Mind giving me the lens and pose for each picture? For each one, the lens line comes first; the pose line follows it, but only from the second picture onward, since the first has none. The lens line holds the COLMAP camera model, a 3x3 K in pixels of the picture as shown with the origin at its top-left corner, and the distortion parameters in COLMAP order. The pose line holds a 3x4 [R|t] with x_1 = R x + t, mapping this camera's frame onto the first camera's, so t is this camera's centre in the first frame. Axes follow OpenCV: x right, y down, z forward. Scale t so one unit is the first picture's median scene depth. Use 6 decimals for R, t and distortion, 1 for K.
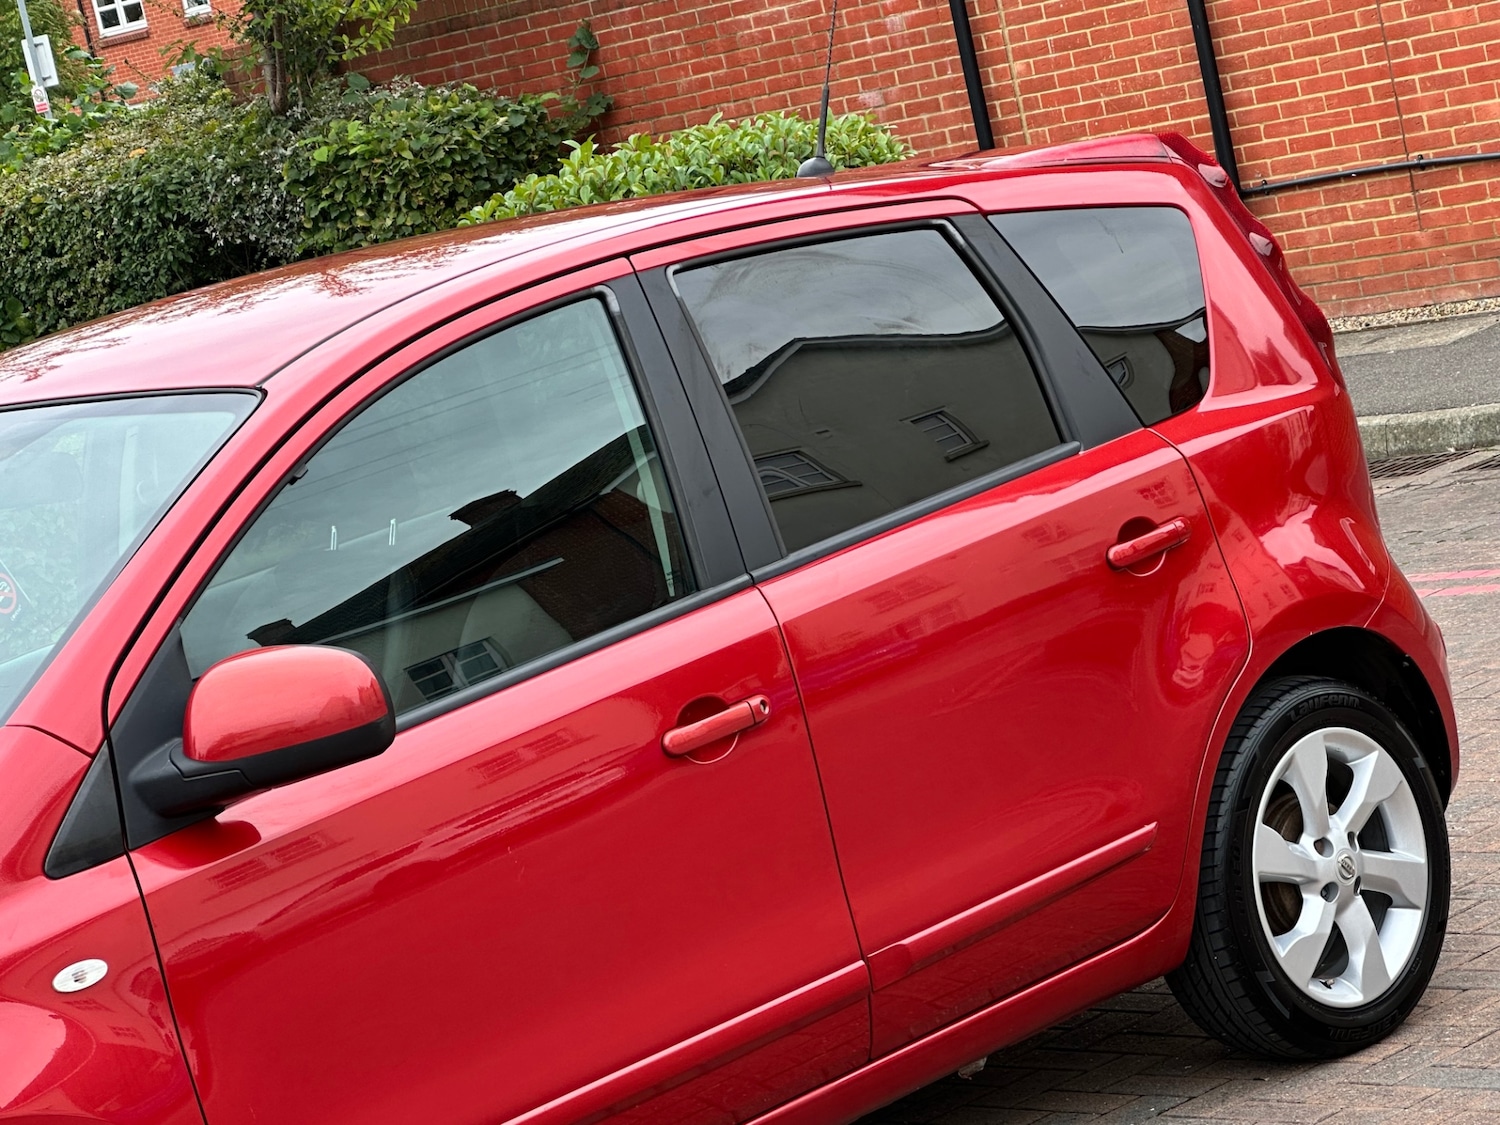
lens RADIAL K [[4001.5, 0, 708.3], [0, 4001.5, 564.2], [0, 0, 1]] dist [-0.031364, 3.995026]
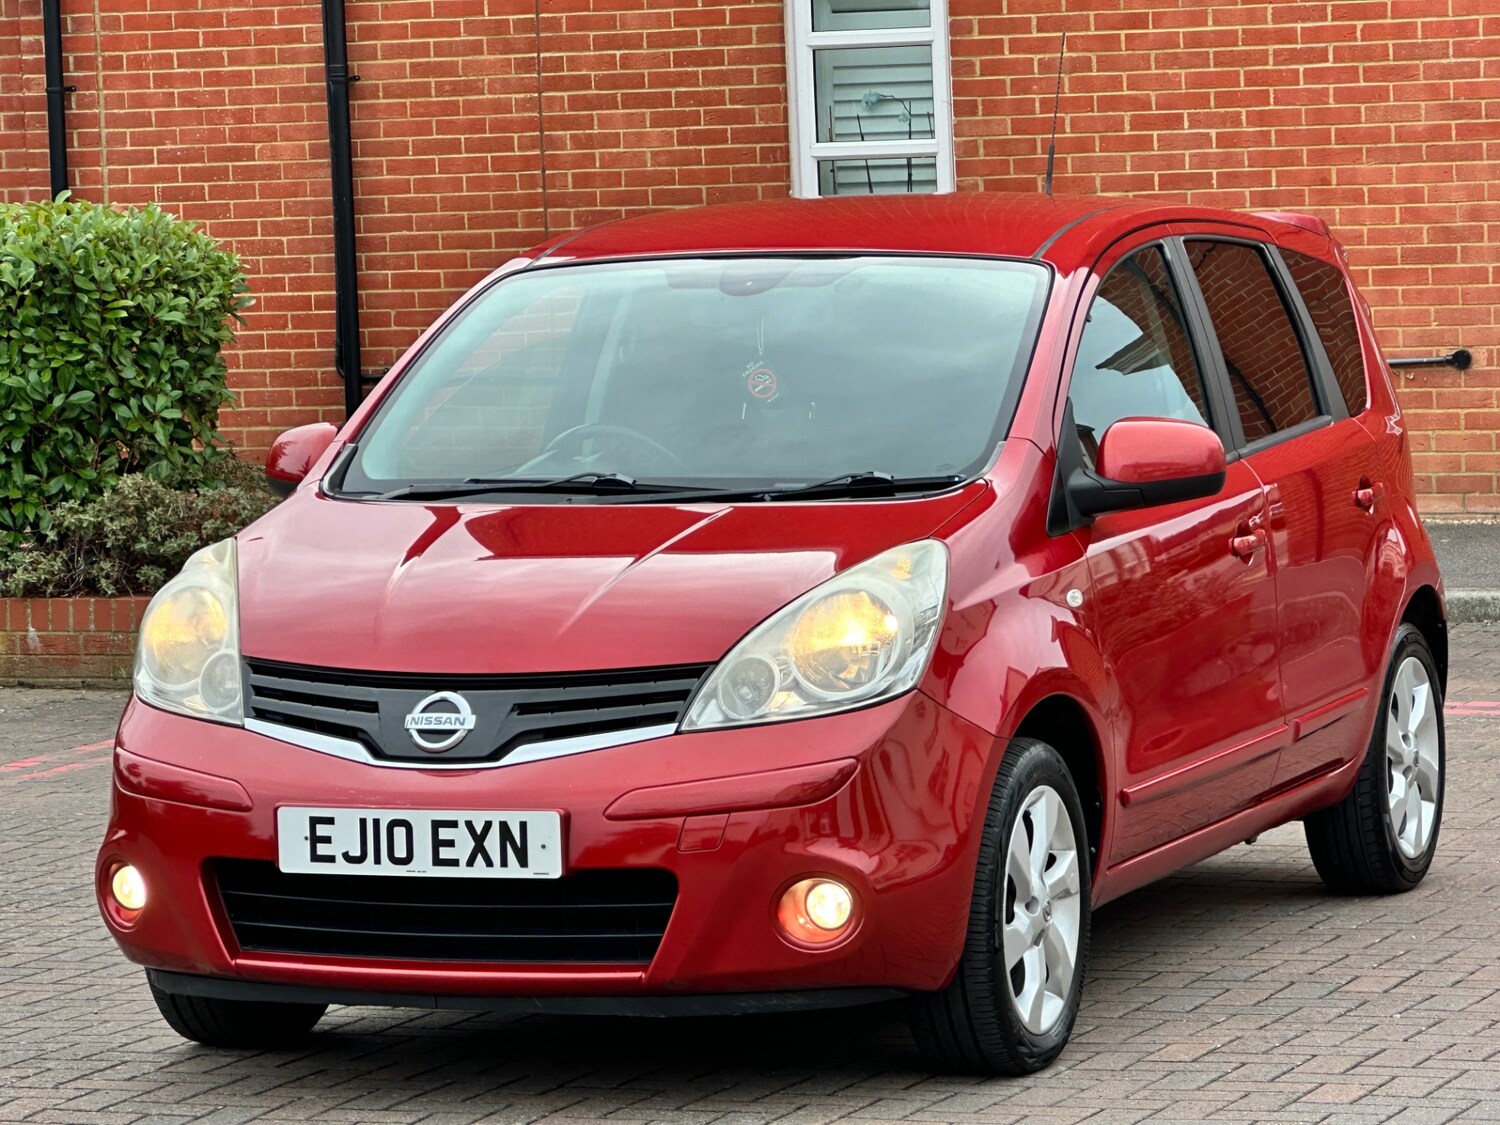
lens RADIAL K [[5814.3, 0, 800.3], [0, 5814.3, 562.4], [0, 0, 1]] dist [-0.509575, 13.623818]
pose [[0.896506, 0.146428, 0.418134, -0.872160], [-0.104390, 0.987045, -0.121838, 0.273243], [-0.430558, 0.065580, 0.900177, -0.709974]]
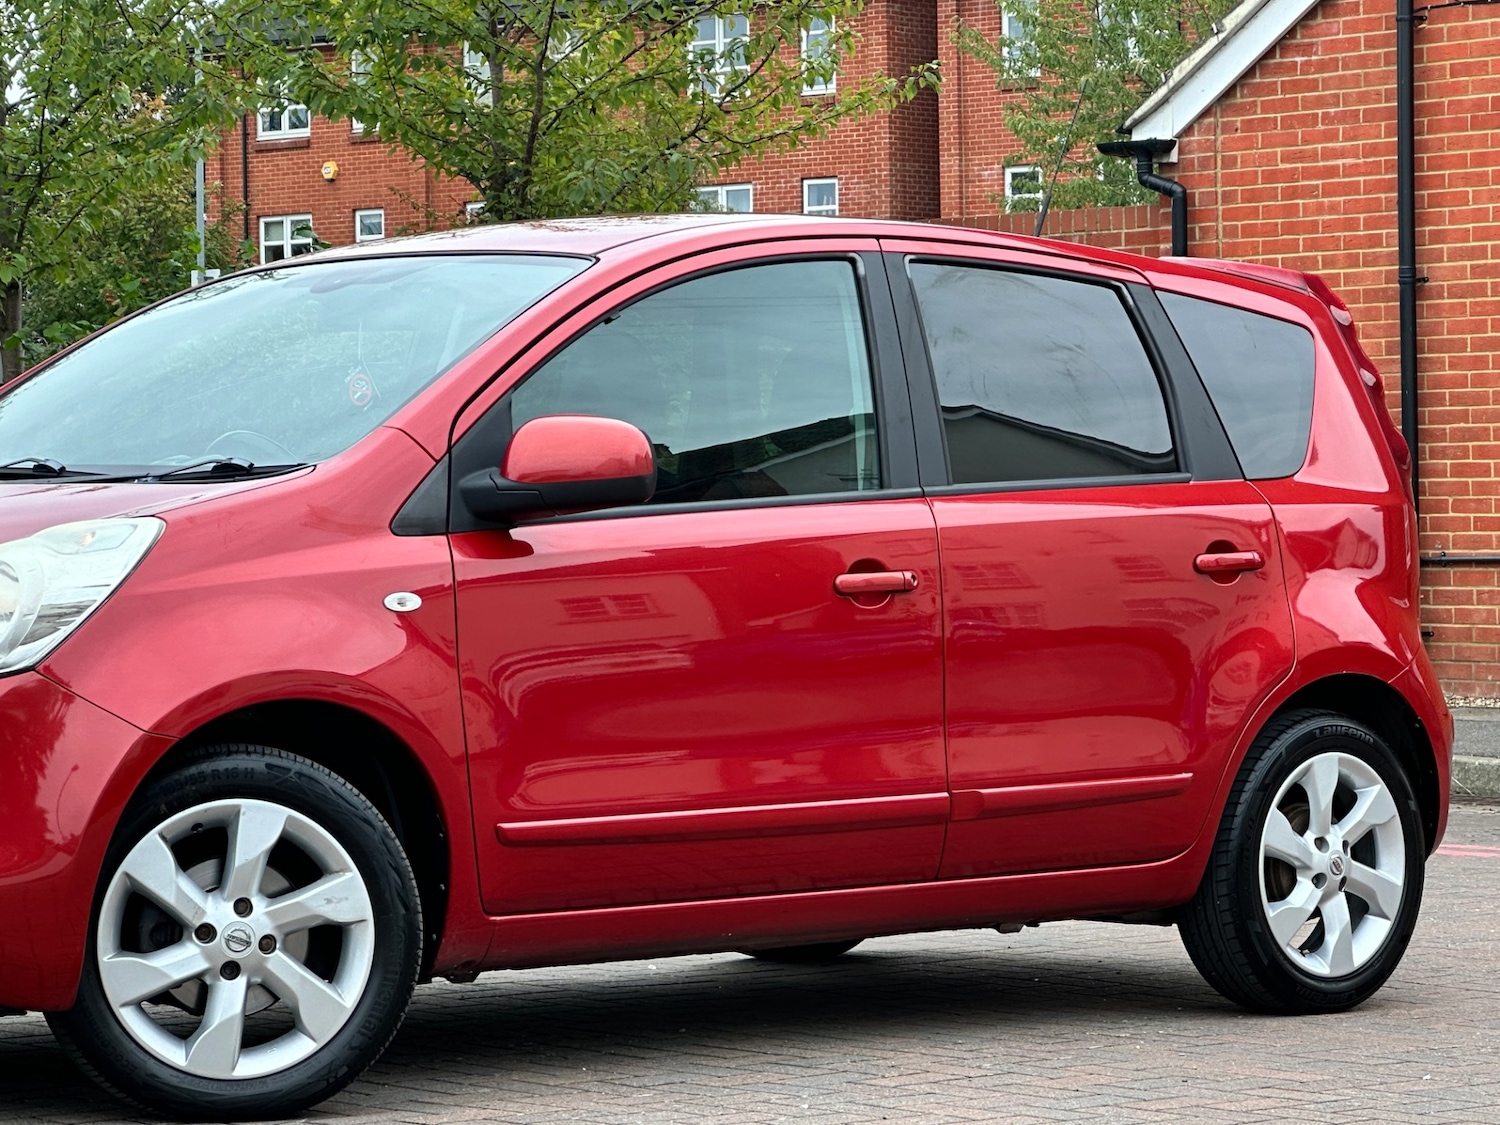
lens RADIAL K [[4658.7, 0, 750.0], [0, 4658.7, 562.5], [0, 0, 1]] dist [-0.168030, 6.793455]
pose [[0.978945, 0.202023, -0.029229, 0.004174], [-0.204006, 0.973204, -0.106089, 0.173020], [0.007013, 0.109818, 0.993927, -0.442291]]
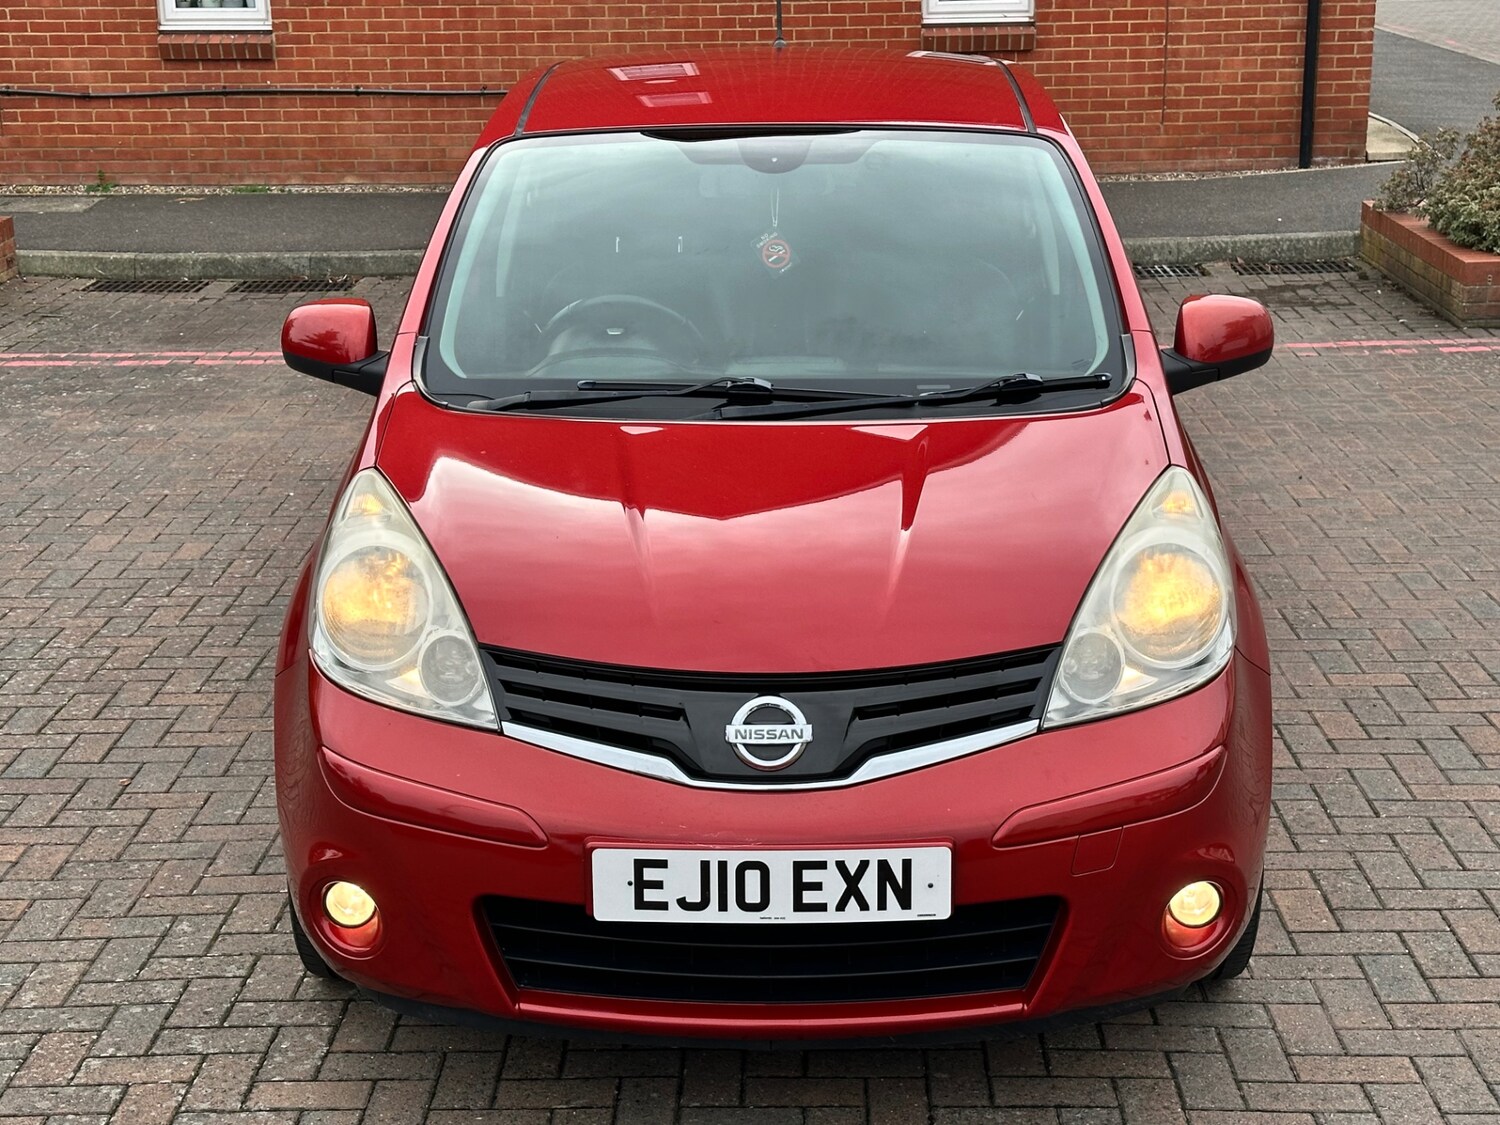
lens RADIAL K [[2494.9, 0, 773.5], [0, 2494.9, 562.4], [0, 0, 1]] dist [0.018609, 0.086321]
pose [[0.698795, 0.012880, 0.715206, -0.720924], [-0.048899, 0.998359, 0.029797, 0.080683], [-0.713648, -0.055795, 0.698278, 0.317477]]
